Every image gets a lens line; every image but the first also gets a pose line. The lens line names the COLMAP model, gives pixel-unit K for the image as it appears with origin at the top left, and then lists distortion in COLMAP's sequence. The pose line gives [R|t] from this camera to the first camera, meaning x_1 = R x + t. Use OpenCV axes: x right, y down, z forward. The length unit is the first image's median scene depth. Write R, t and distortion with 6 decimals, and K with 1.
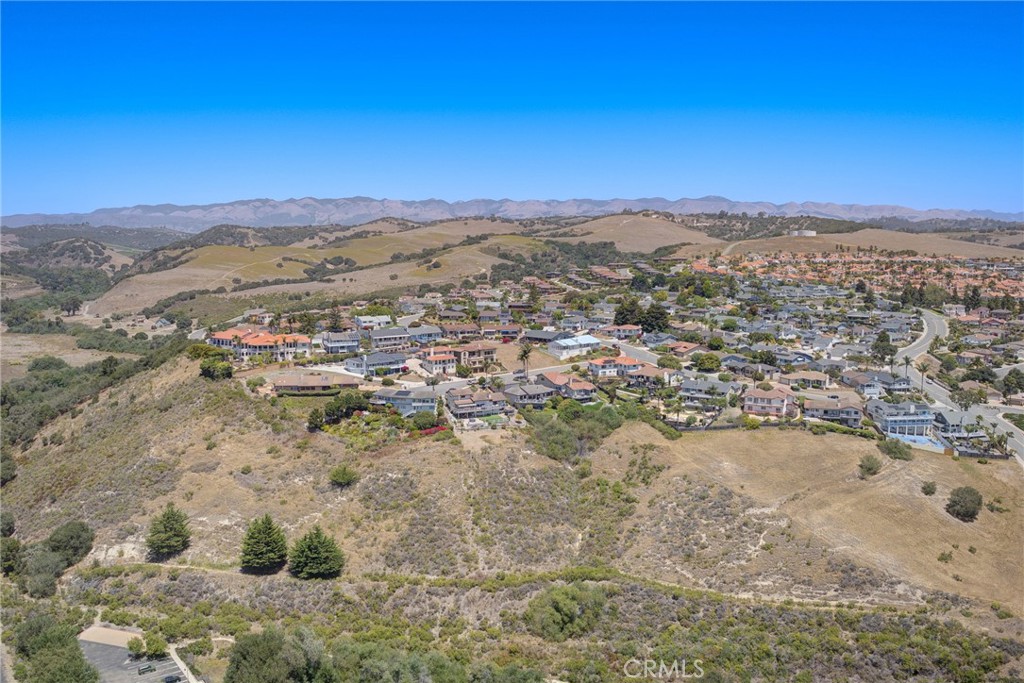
lens RADIAL K [[847.7, 0, 514.0], [0, 847.7, 339.3], [0, 0, 1]] dist [-0.096462, -0.028950]
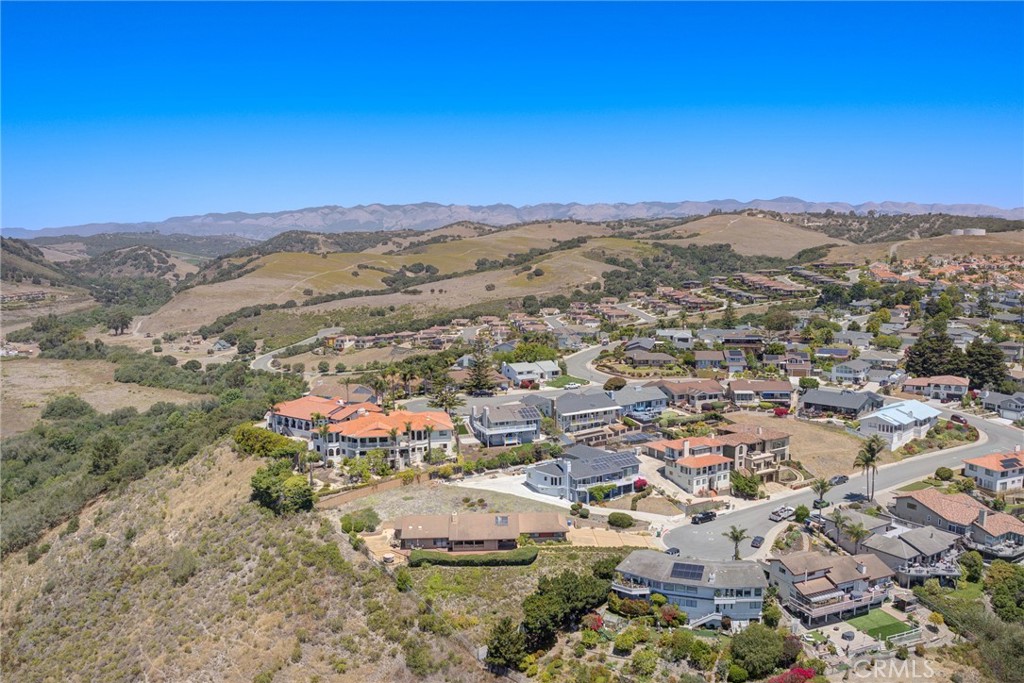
lens RADIAL K [[847.7, 0, 510.3], [0, 847.7, 336.5], [0, 0, 1]] dist [-0.096462, -0.028950]
pose [[0.996675, -0.003547, -0.081397, -0.063156], [0.002836, 0.999957, -0.008849, -0.019755], [0.081425, 0.008588, 0.996643, 0.180628]]
